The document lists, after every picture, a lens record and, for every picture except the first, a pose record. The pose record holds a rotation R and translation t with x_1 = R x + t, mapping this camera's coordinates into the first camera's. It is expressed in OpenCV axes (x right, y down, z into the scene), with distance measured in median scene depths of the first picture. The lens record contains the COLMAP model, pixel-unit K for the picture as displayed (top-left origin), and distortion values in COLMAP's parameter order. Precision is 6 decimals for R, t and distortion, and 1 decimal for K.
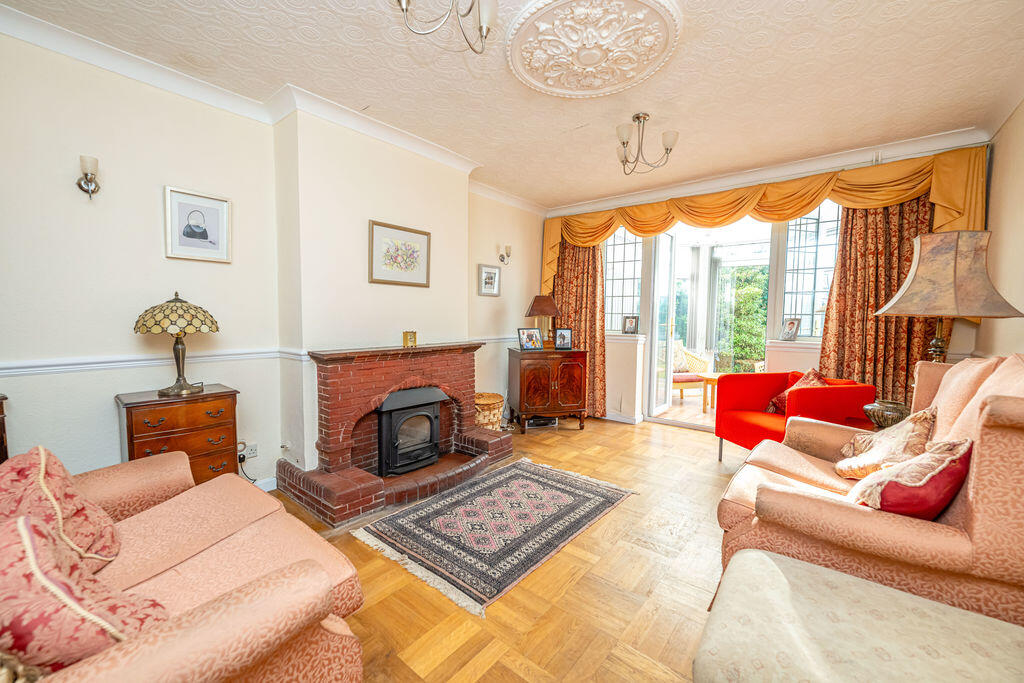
lens RADIAL K [[405.7, 0, 512.7], [0, 405.7, 342.5], [0, 0, 1]] dist [-0.000206, 0.000243]
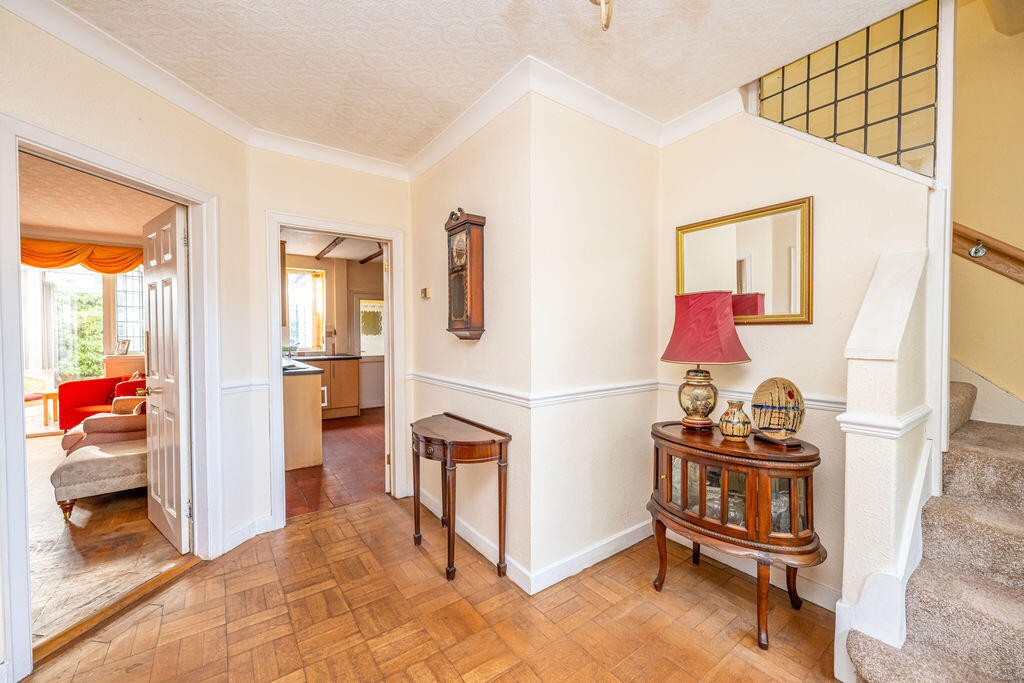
lens RADIAL K [[405.7, 0, 513.0], [0, 405.7, 341.6], [0, 0, 1]] dist [-0.000206, 0.000243]
pose [[0.259903, -0.035834, 0.964970, -0.194326], [0.064528, 0.997722, 0.019671, 0.000695], [-0.963476, 0.057155, 0.261623, -0.401455]]
